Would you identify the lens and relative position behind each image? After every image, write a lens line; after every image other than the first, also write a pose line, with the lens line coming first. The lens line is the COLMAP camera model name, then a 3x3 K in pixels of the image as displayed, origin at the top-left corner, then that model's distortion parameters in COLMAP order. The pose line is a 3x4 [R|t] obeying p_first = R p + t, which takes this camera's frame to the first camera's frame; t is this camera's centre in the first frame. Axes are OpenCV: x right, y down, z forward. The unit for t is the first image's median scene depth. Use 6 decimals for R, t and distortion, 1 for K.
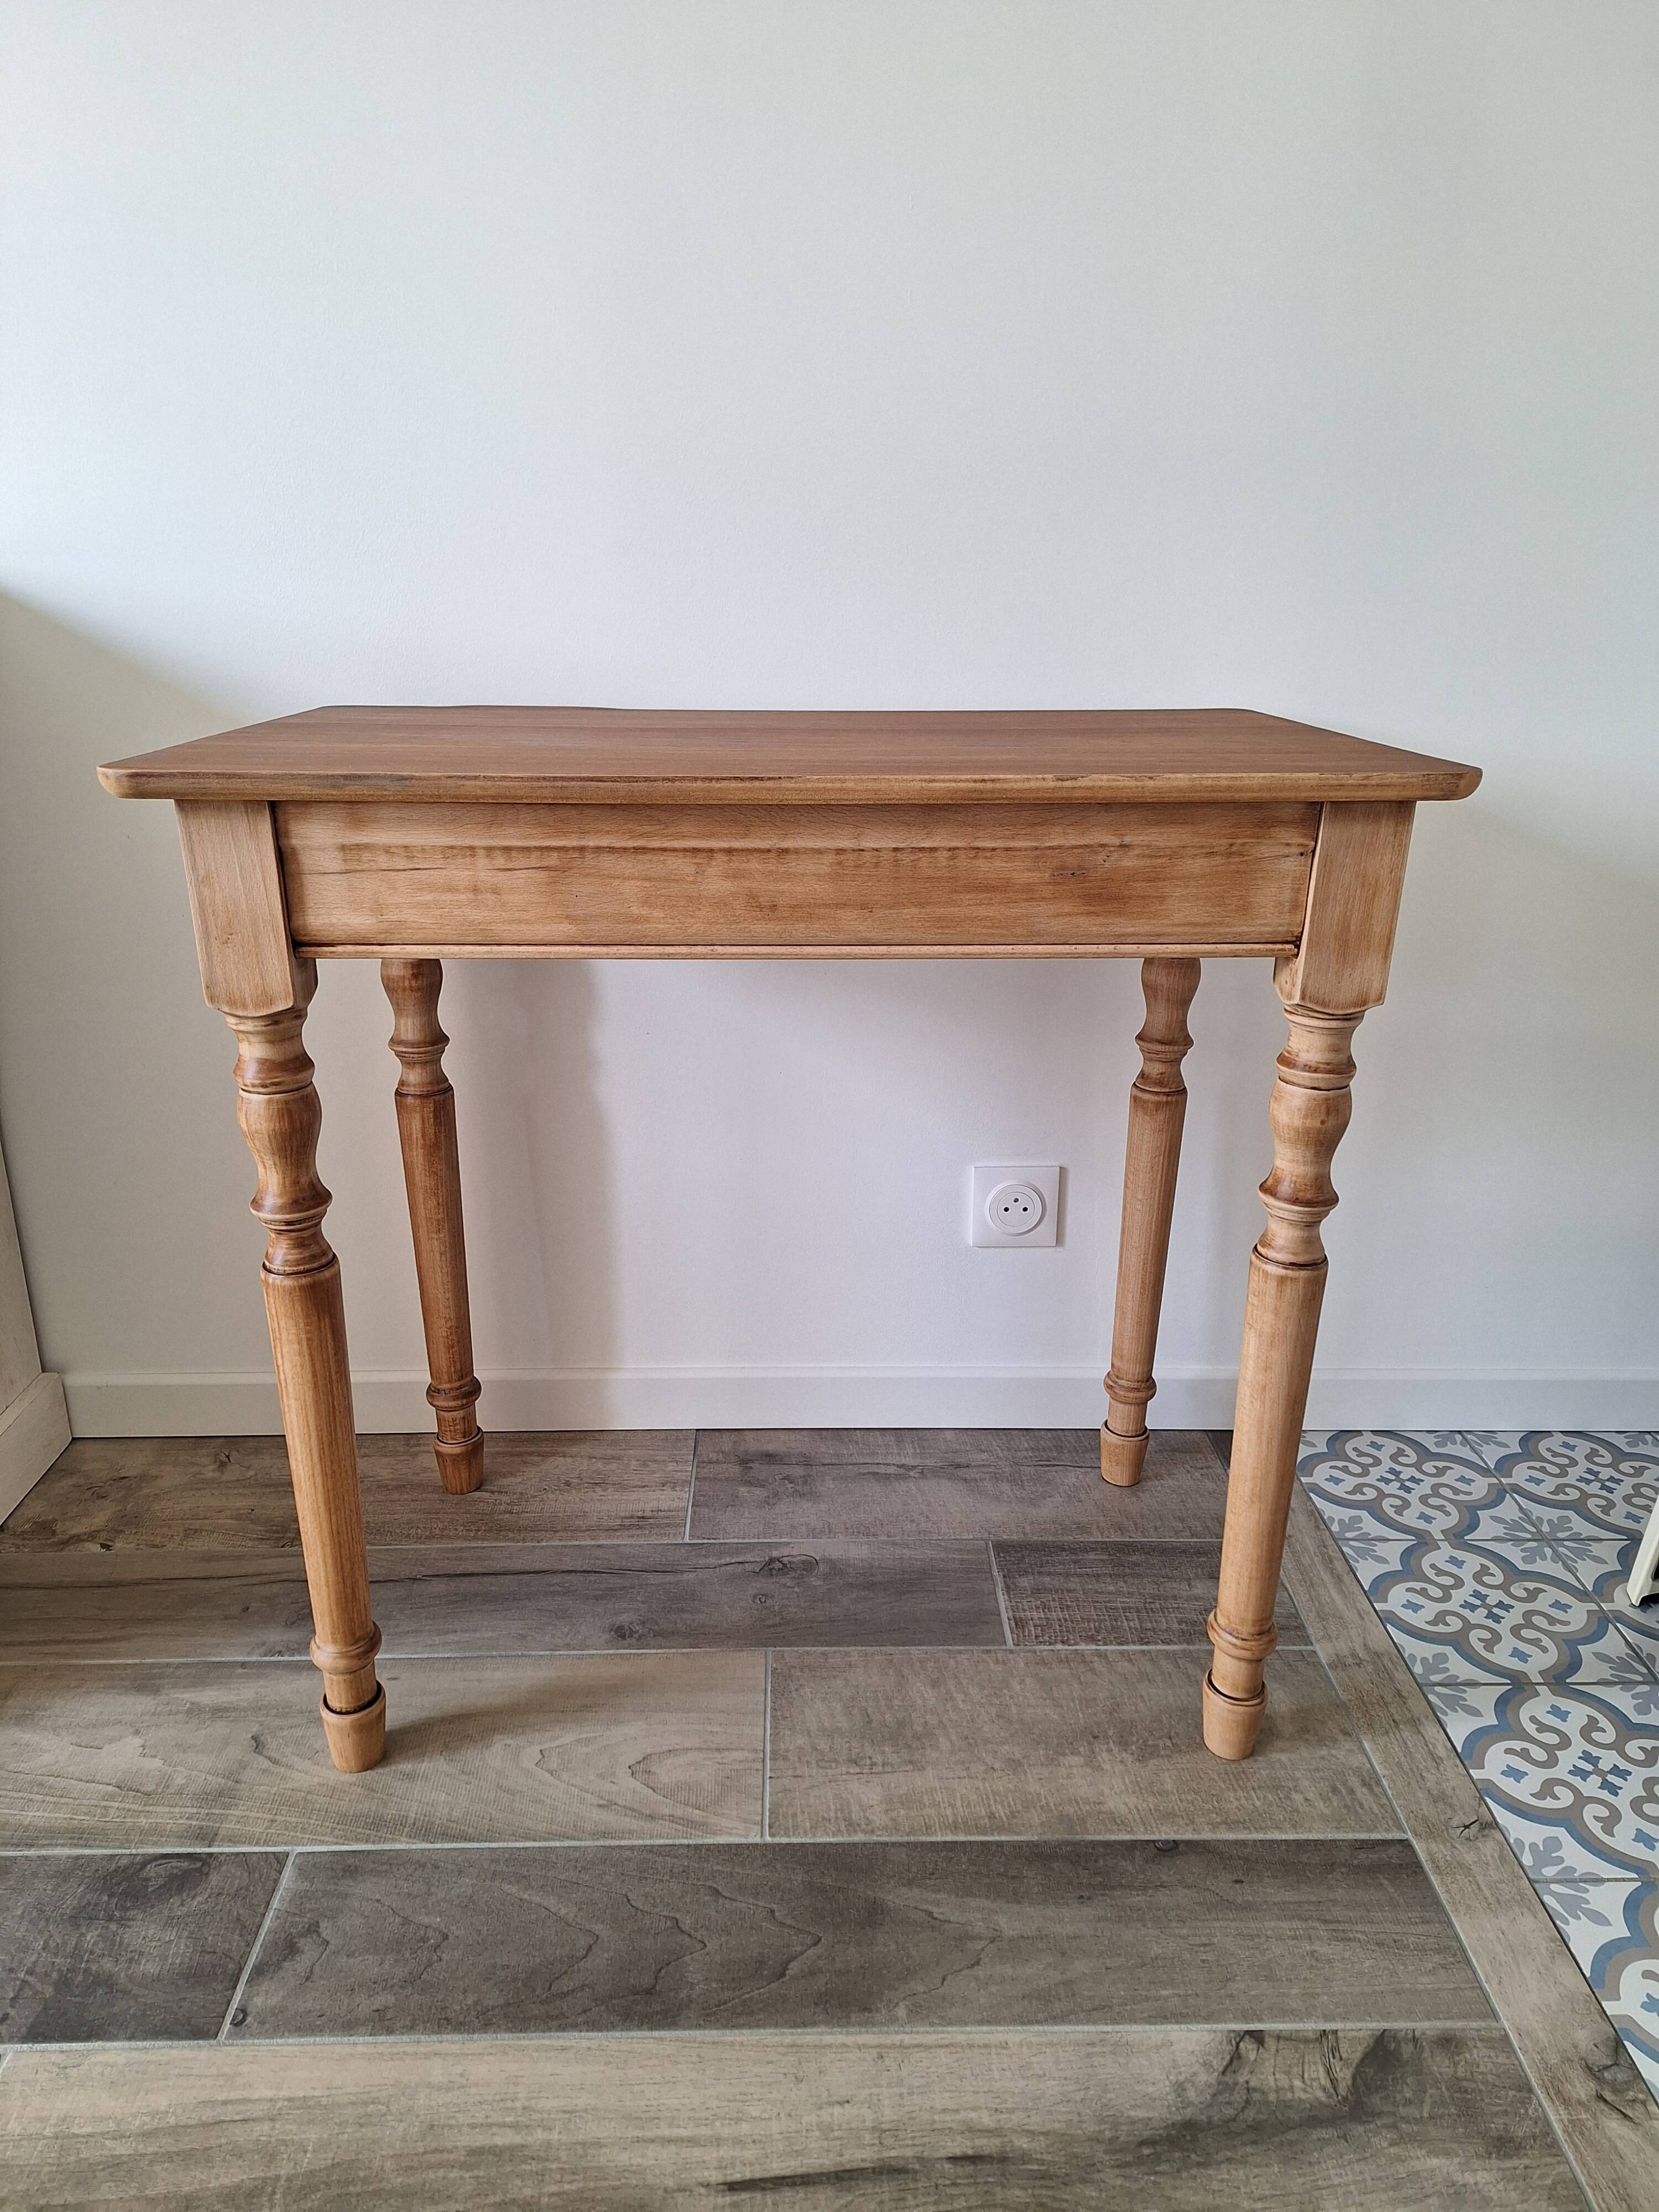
lens RADIAL K [[1562.5, 0, 842.4], [0, 1562.5, 1099.8], [0, 0, 1]] dist [0.057338, -0.063279]
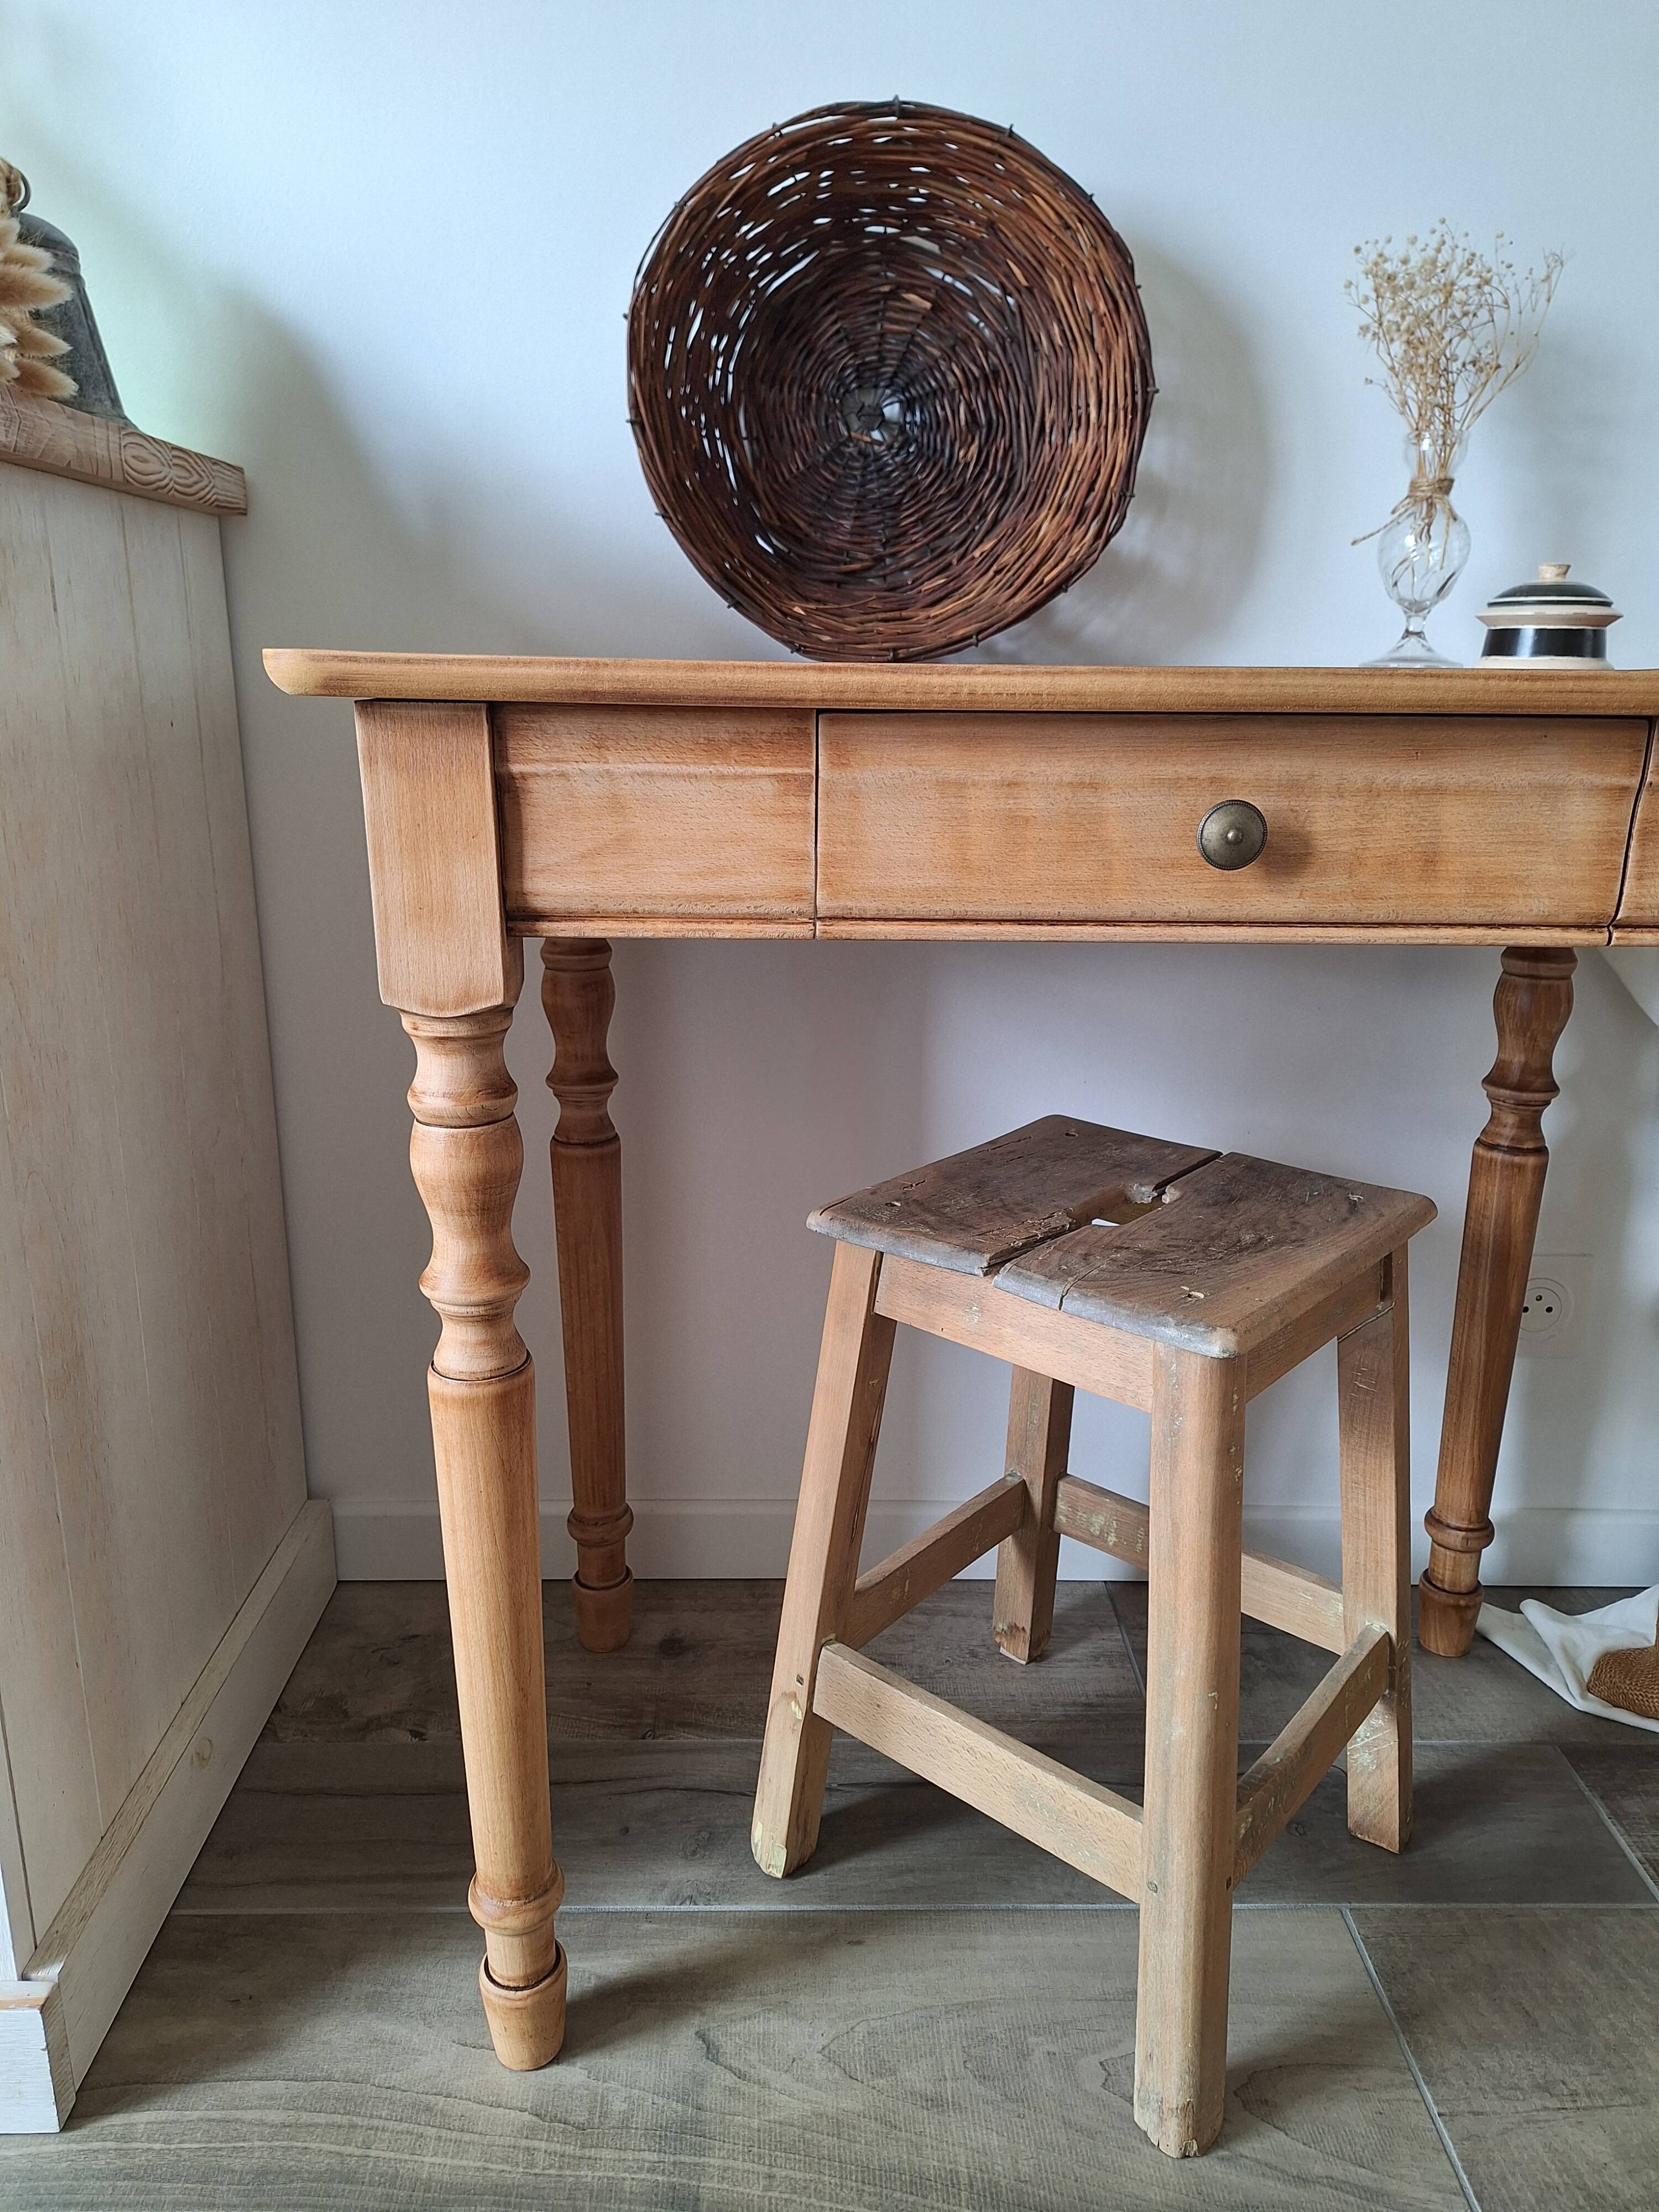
lens RADIAL K [[1562.5, 0, 831.5], [0, 1562.5, 1109.8], [0, 0, 1]] dist [0.057338, -0.063279]
pose [[0.999929, 0.008339, -0.008565, -0.335993], [-0.008694, 0.999065, -0.042343, 0.008497], [0.008204, 0.042415, 0.999066, 0.276588]]
